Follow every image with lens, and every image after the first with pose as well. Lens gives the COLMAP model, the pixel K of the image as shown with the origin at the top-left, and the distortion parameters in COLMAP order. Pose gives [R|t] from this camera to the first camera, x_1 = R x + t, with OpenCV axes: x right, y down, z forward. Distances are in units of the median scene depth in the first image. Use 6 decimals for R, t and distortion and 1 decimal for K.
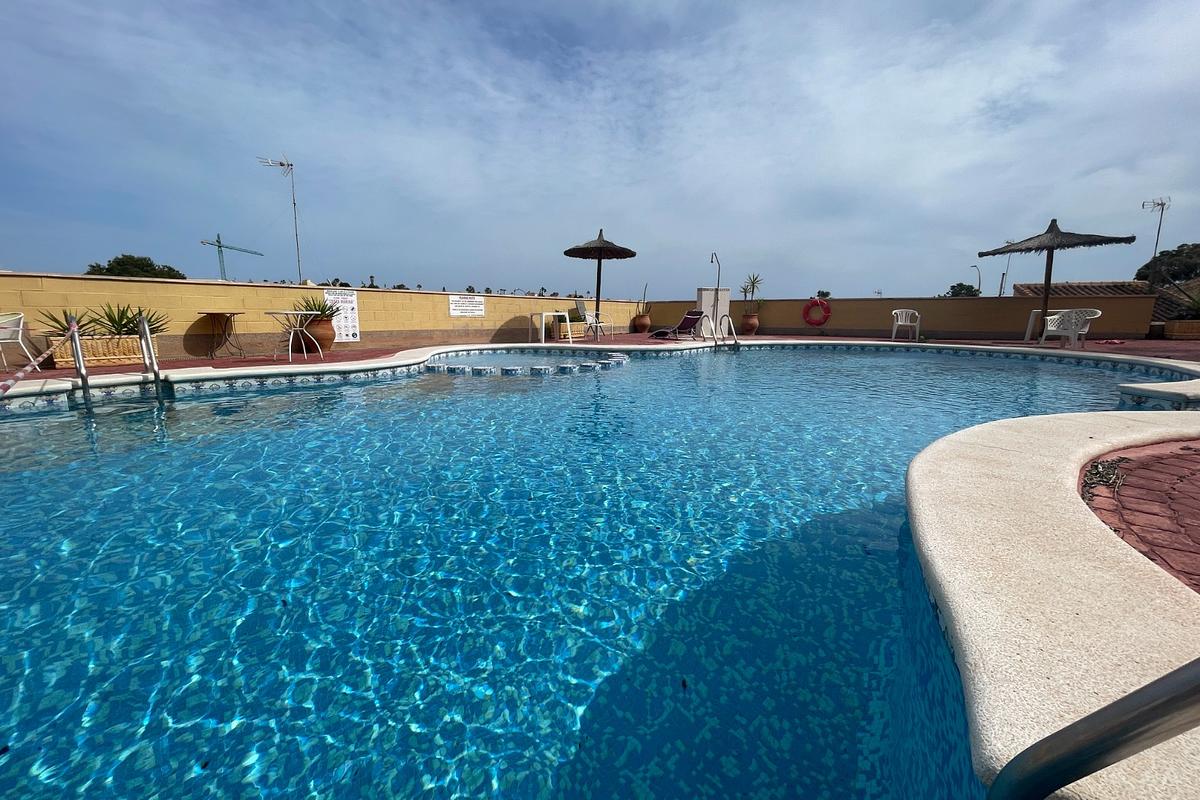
lens RADIAL K [[481.3, 0, 594.6], [0, 481.3, 398.2], [0, 0, 1]] dist [-0.003031, 0.000429]
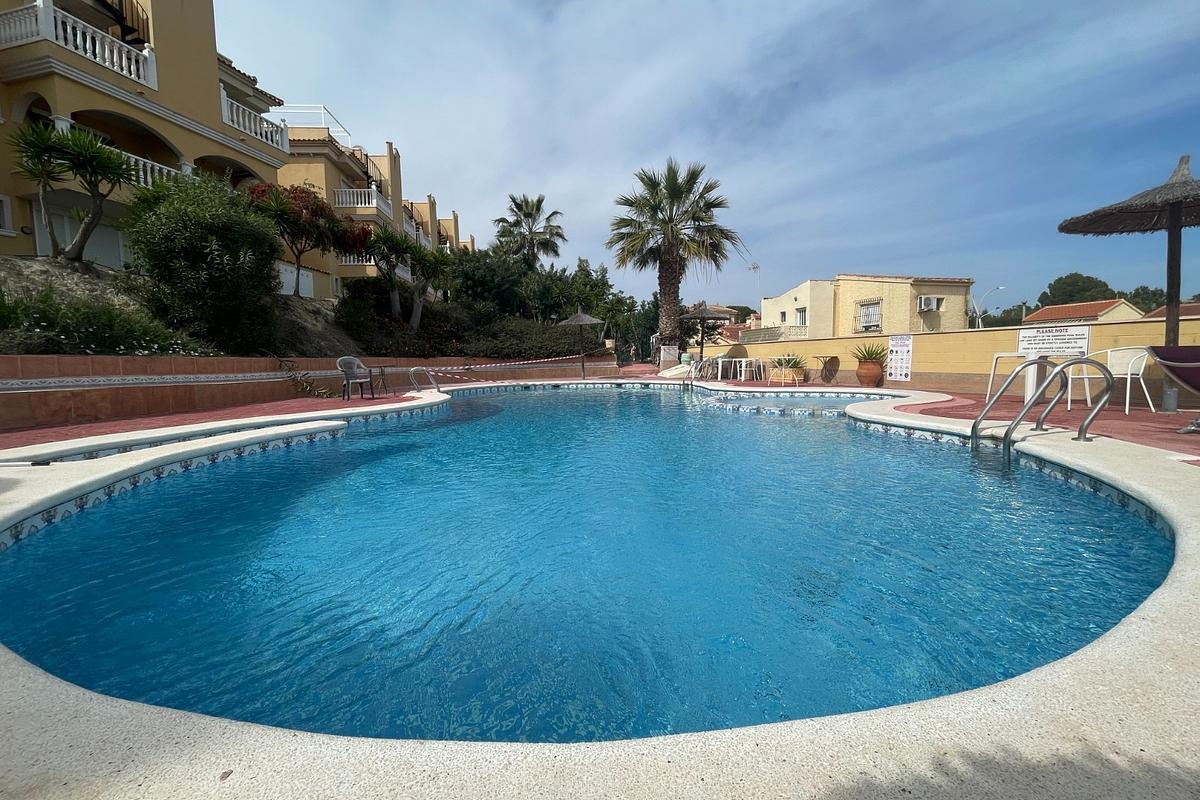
lens RADIAL K [[481.3, 0, 594.6], [0, 481.3, 398.2], [0, 0, 1]] dist [-0.003031, 0.000429]
pose [[-0.535425, 0.072065, -0.841503, 0.815956], [-0.130799, 0.977257, 0.166915, -0.170411], [0.834393, 0.199438, -0.513821, 0.982155]]
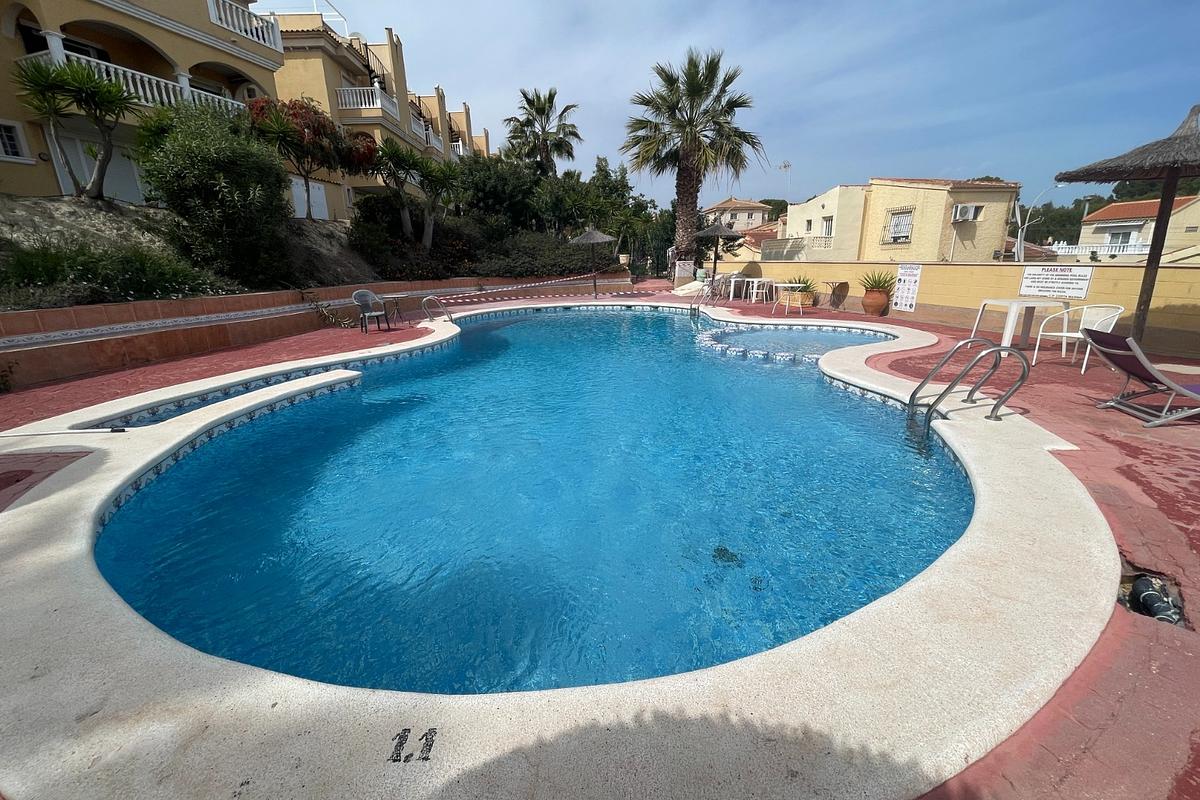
lens RADIAL K [[481.3, 0, 594.6], [0, 481.3, 398.2], [0, 0, 1]] dist [-0.003031, 0.000429]
pose [[-0.578664, 0.236432, -0.780543, 0.824561], [-0.117652, 0.922847, 0.366759, -0.254405], [0.807035, 0.304063, -0.506201, 1.038612]]
